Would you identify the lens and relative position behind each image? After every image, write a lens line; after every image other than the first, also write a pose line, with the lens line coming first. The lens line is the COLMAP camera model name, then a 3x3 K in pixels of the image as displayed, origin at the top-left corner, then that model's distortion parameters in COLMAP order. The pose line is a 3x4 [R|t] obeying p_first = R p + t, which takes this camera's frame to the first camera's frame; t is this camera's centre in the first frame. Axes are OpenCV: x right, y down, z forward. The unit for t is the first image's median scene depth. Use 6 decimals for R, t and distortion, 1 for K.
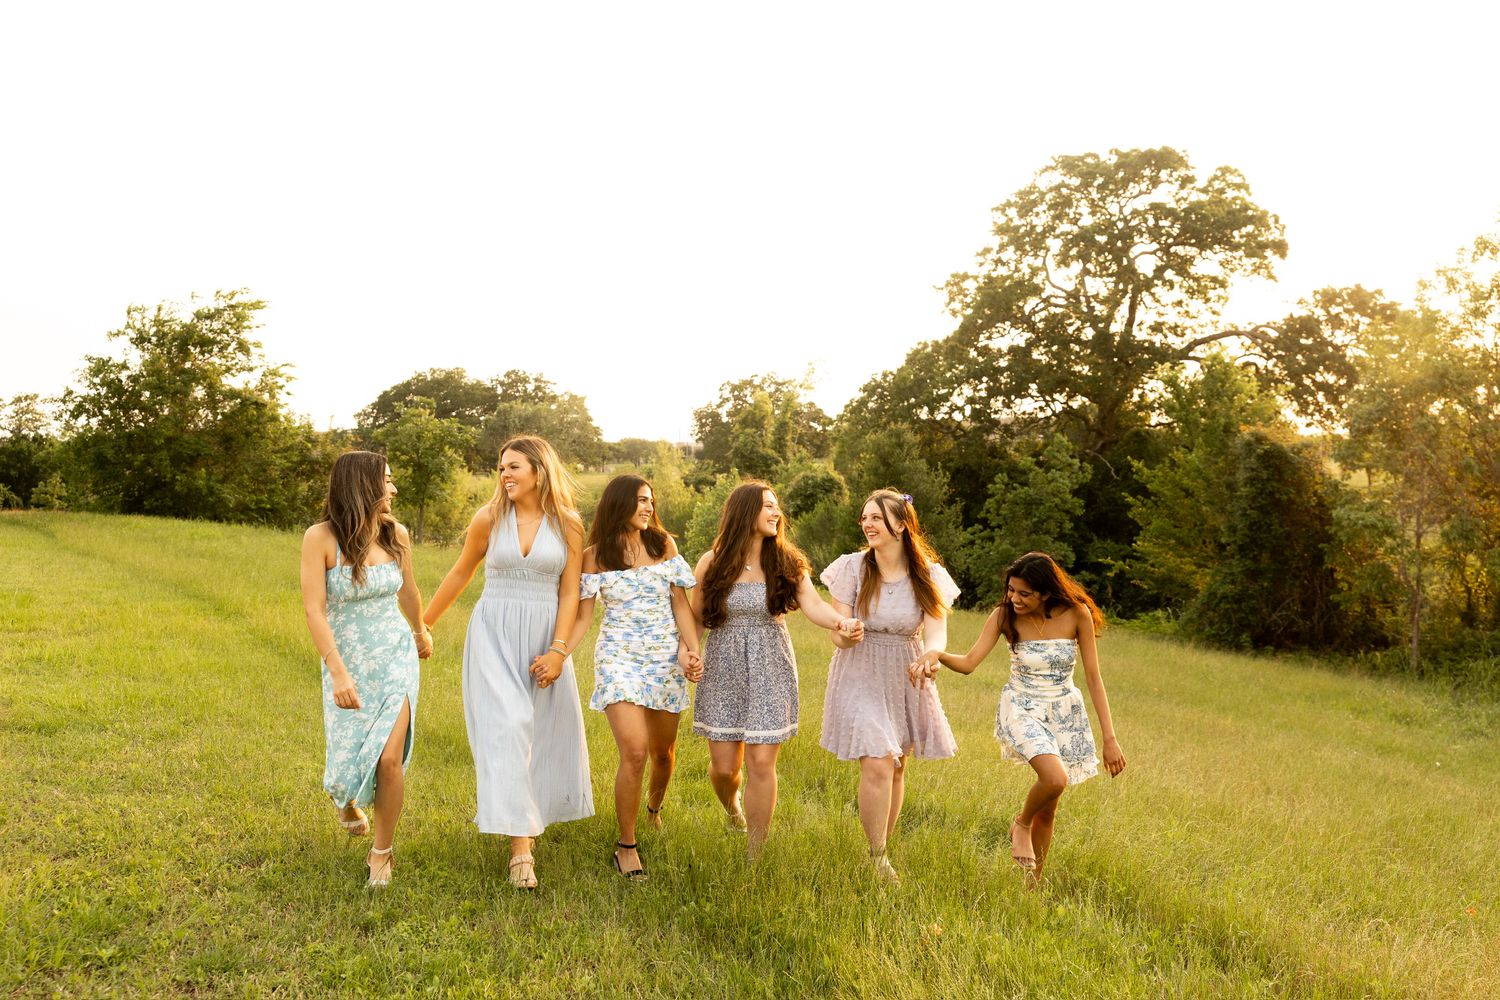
lens RADIAL K [[1360.8, 0, 751.9], [0, 1360.8, 499.9], [0, 0, 1]] dist [-0.002043, 0.004520]
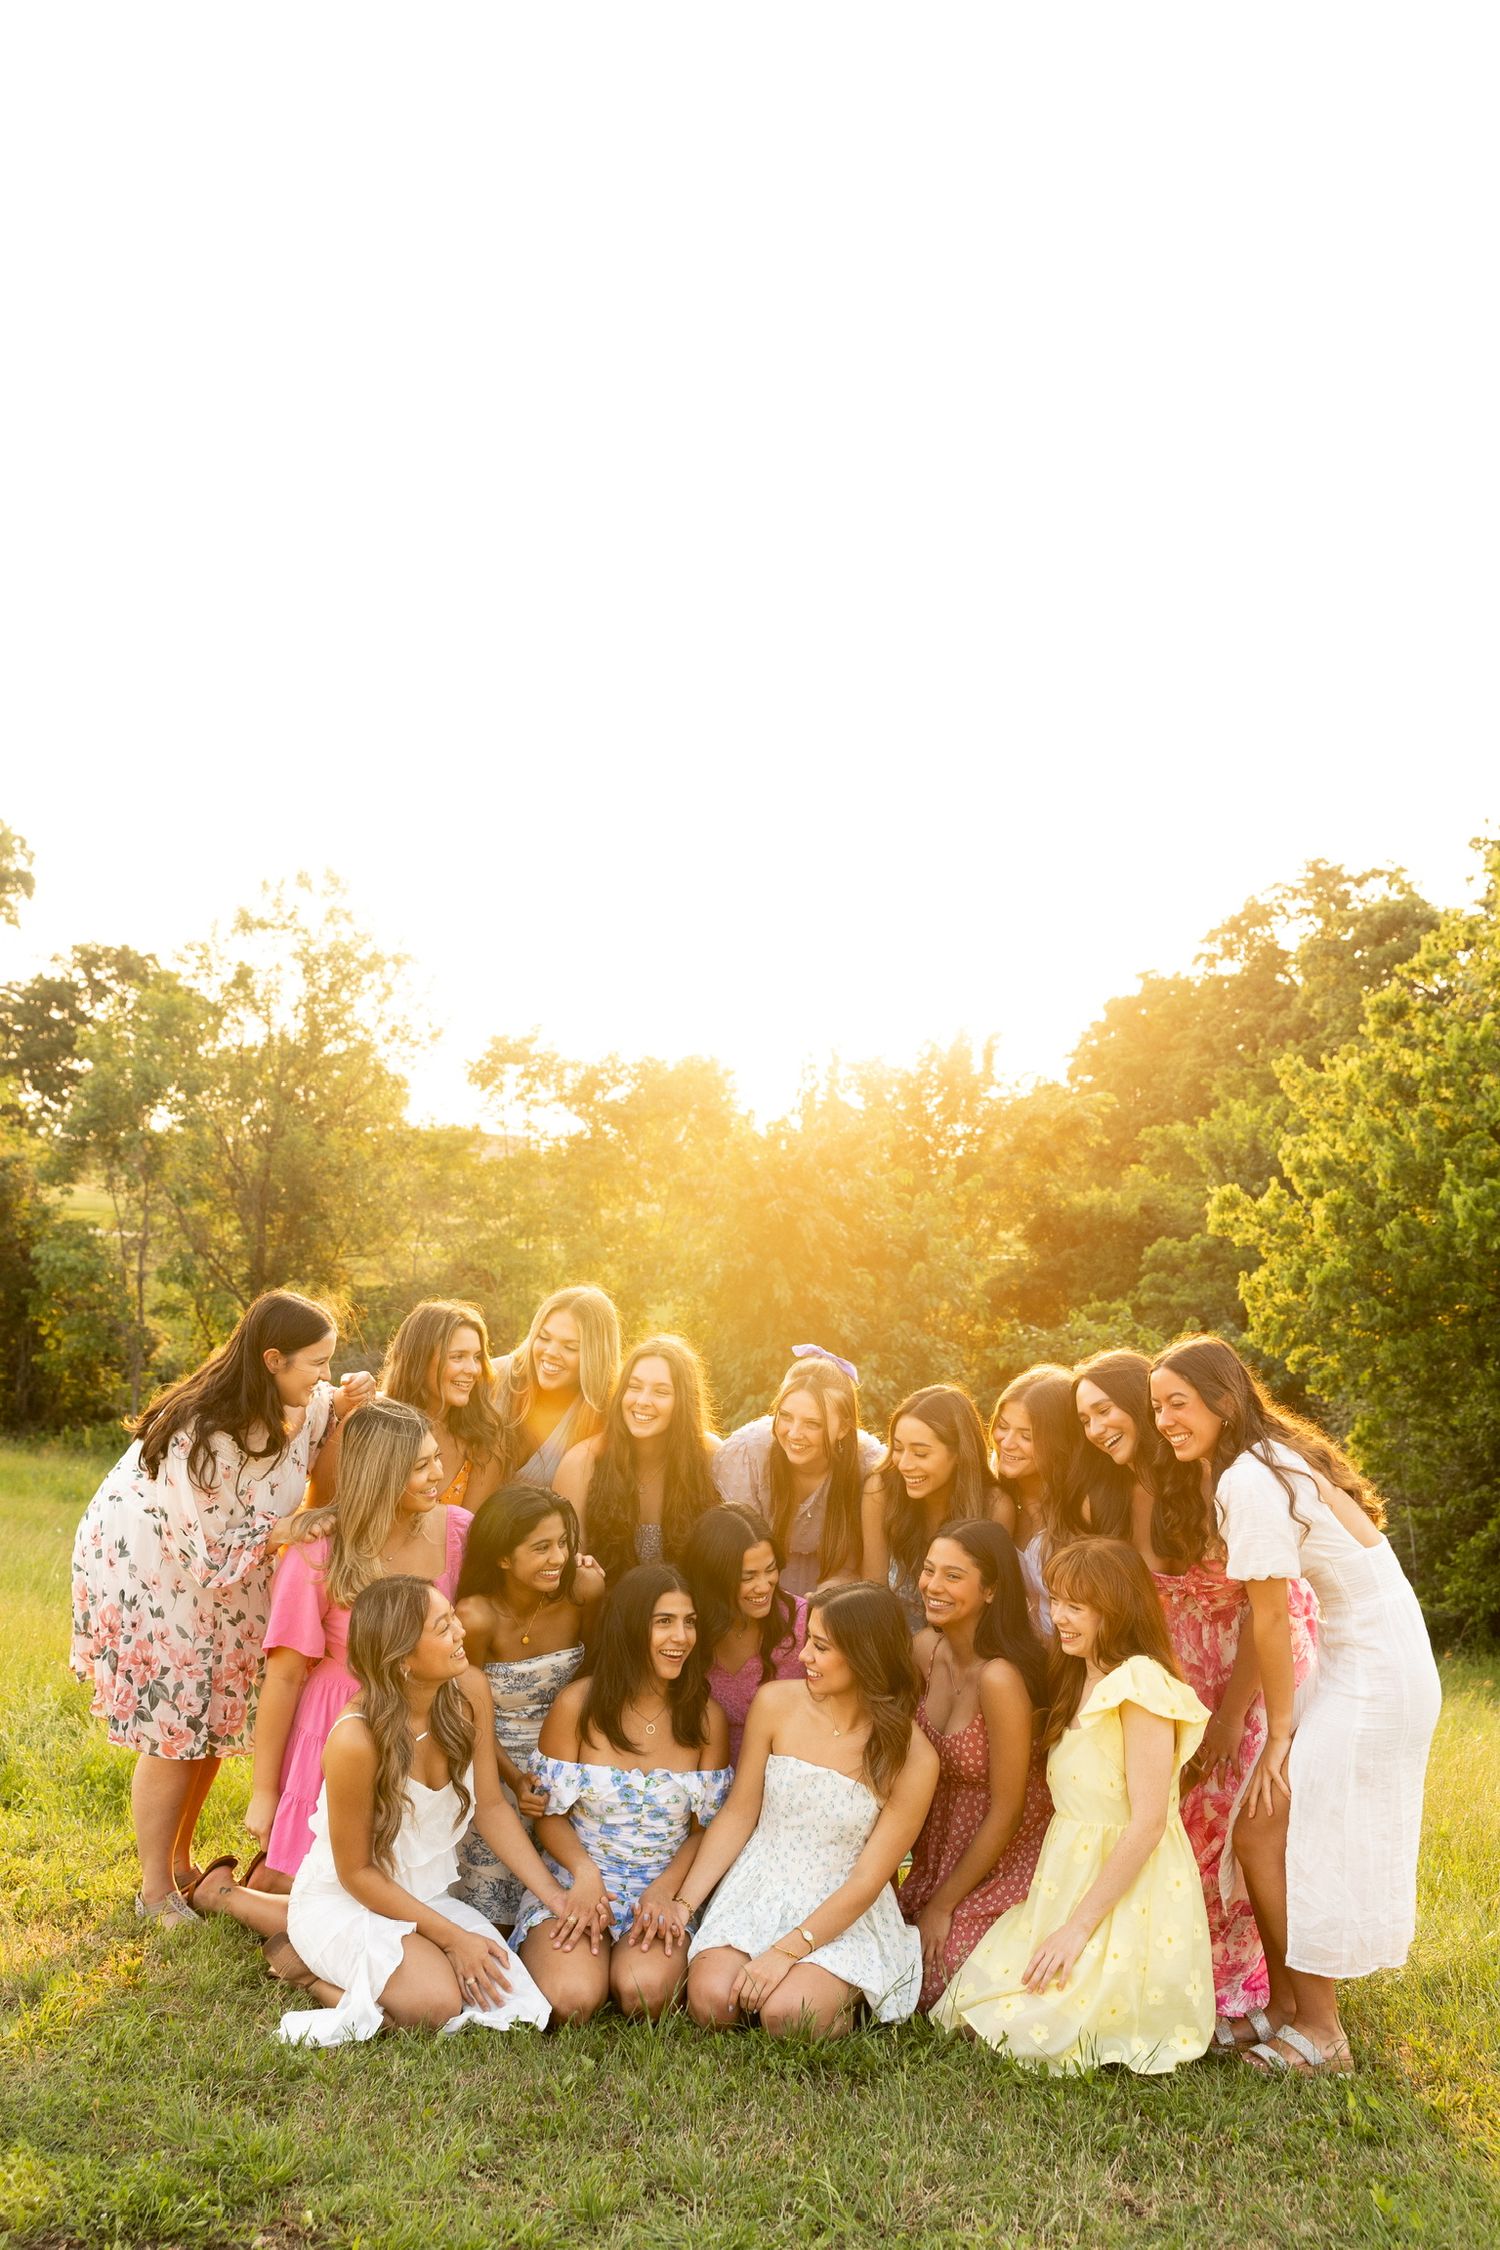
lens RADIAL K [[2136.1, 0, 749.3], [0, 2136.1, 1127.5], [0, 0, 1]] dist [-0.019822, -0.001409]
pose [[0.785438, 0.048956, 0.617002, -0.003173], [-0.018606, 0.998284, -0.055524, 0.000637], [-0.618661, 0.032130, 0.785001, -0.115798]]
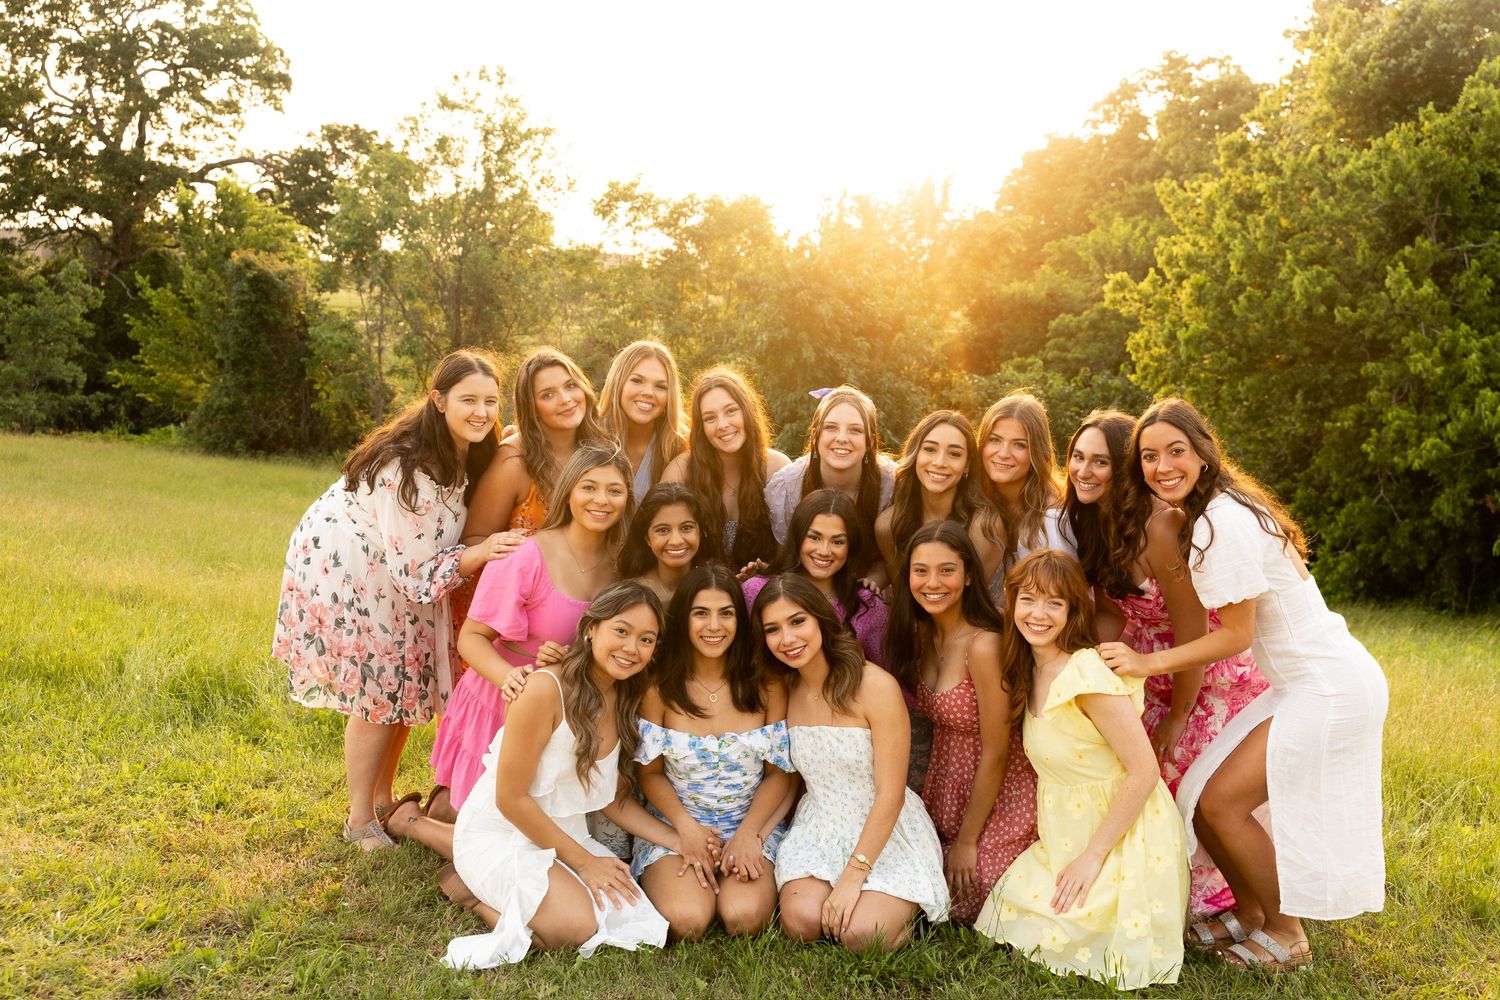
lens RADIAL K [[1393.7, 0, 752.9], [0, 1393.7, 481.2], [0, 0, 1]] dist [0.011938, 0.021991]
pose [[0.798183, -0.064238, 0.598980, 0.006251], [-0.003506, 0.993786, 0.111251, 0.001472], [-0.602405, -0.090899, 0.792998, -0.101244]]
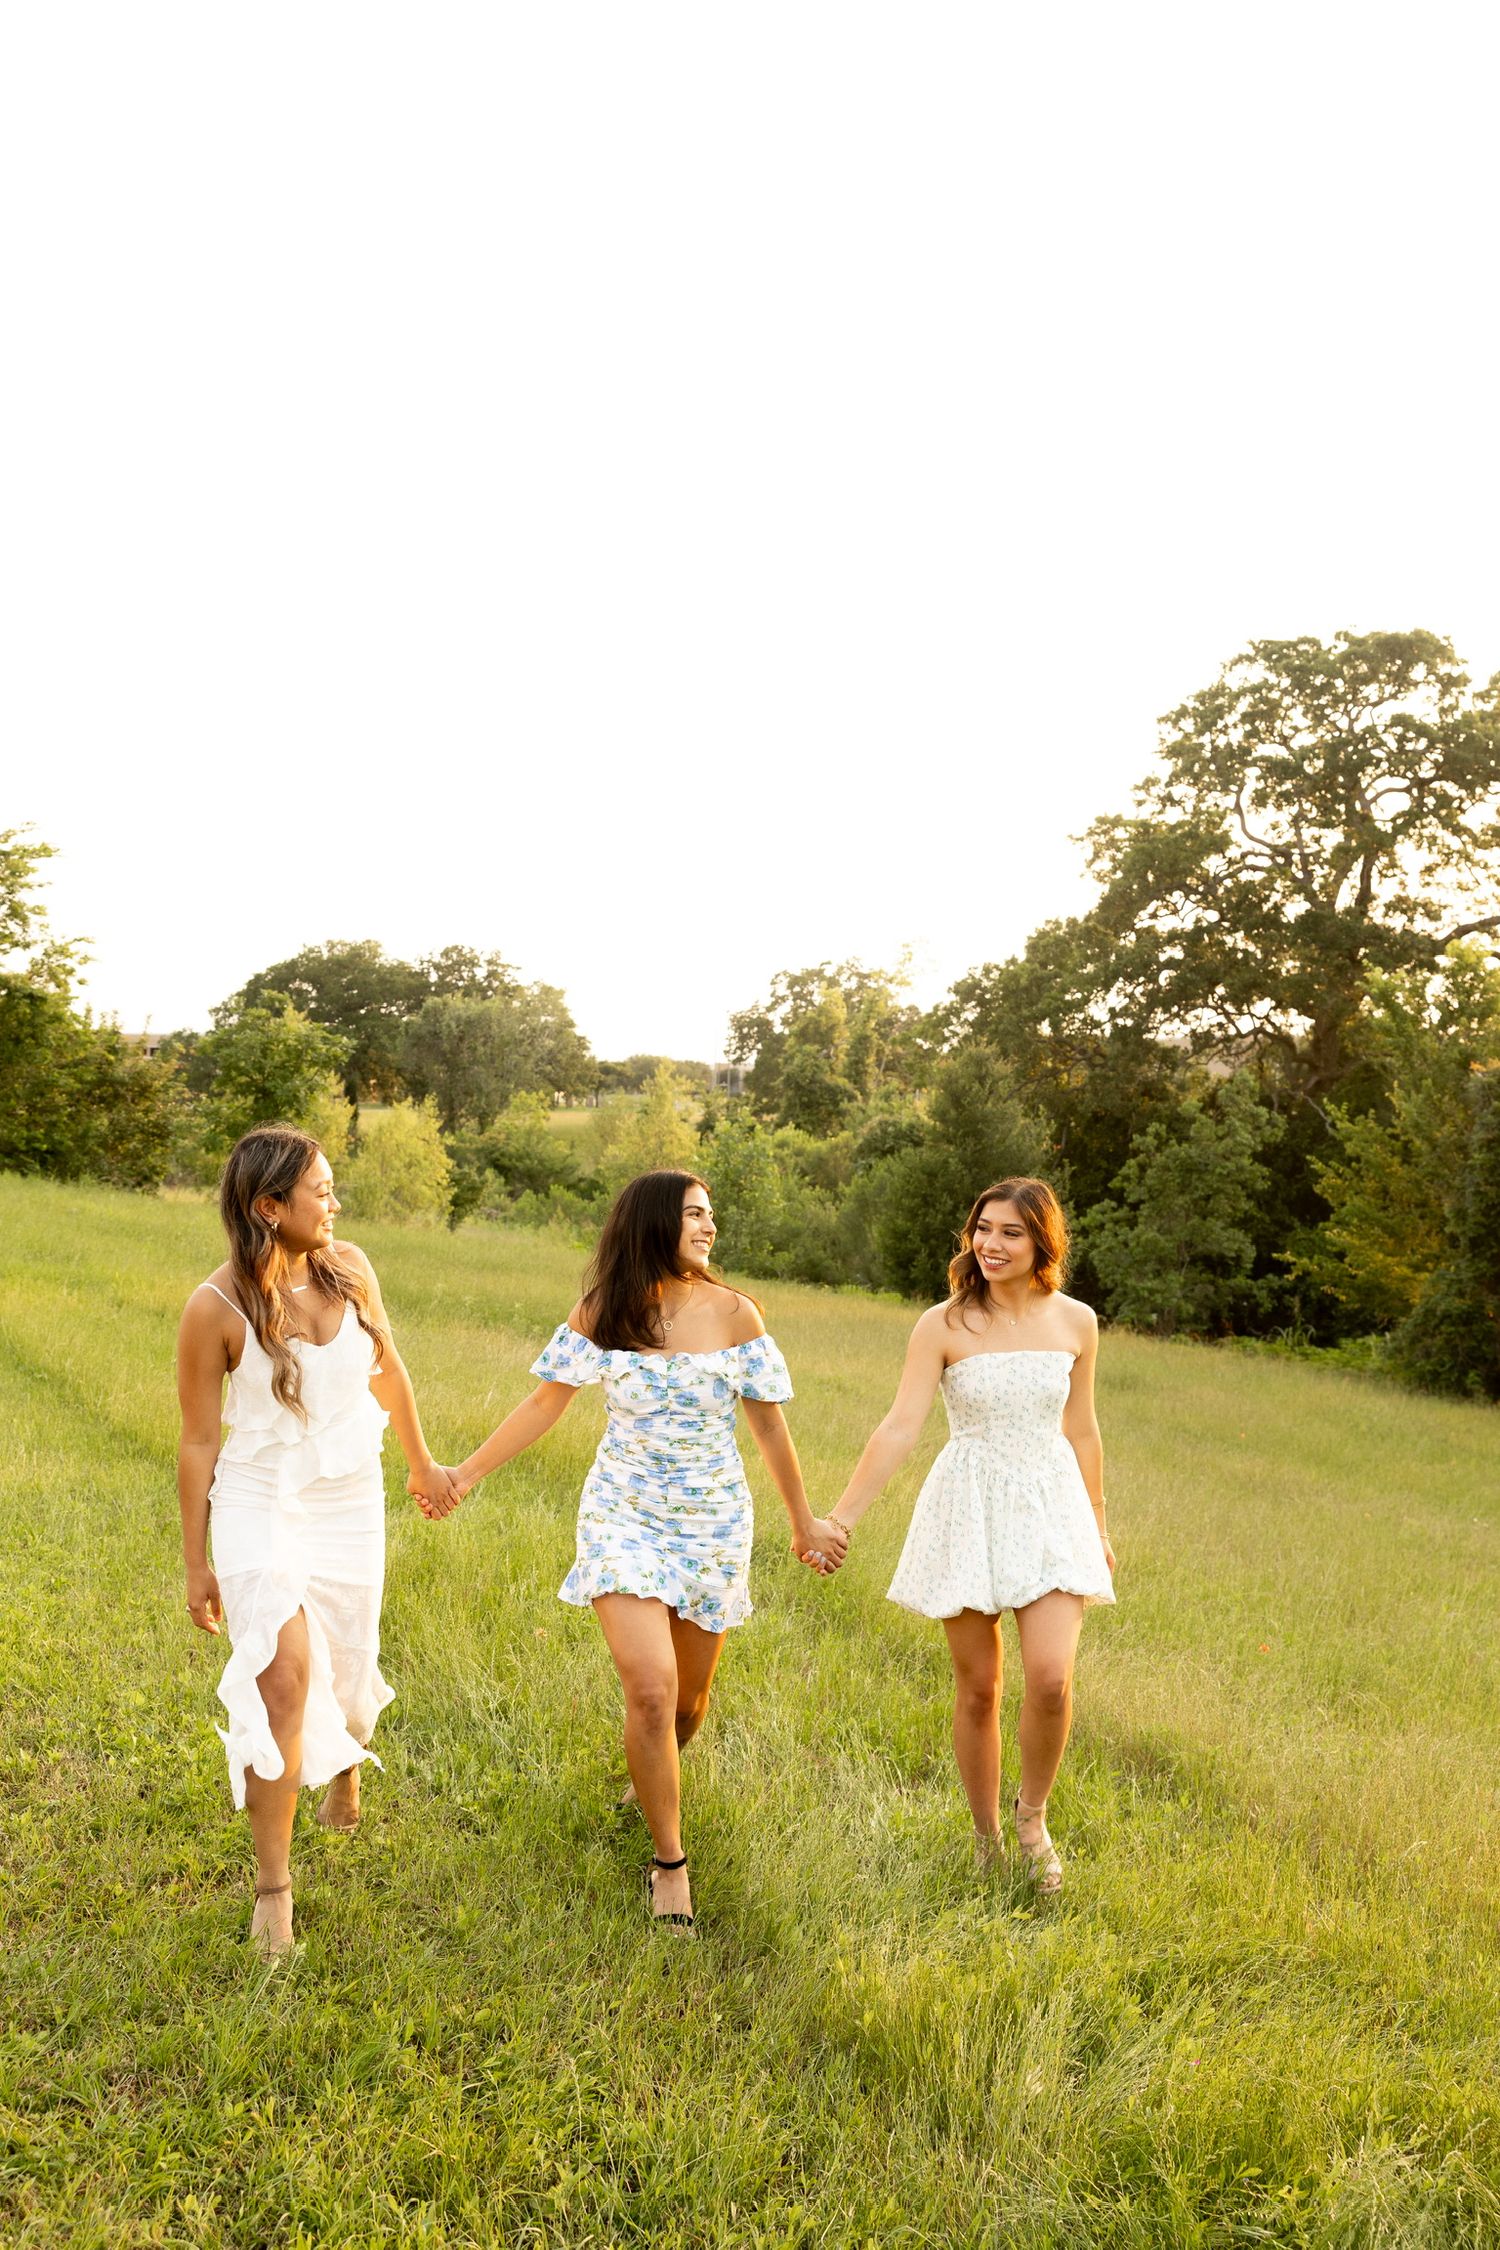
lens RADIAL K [[2156.2, 0, 743.0], [0, 2156.2, 1130.4], [0, 0, 1]] dist [0.015921, -0.000065]
pose [[0.998719, 0.022951, -0.045102, 0.029687], [-0.023471, 0.999664, -0.011034, 0.000190], [0.044834, 0.012078, 0.998921, -0.046952]]
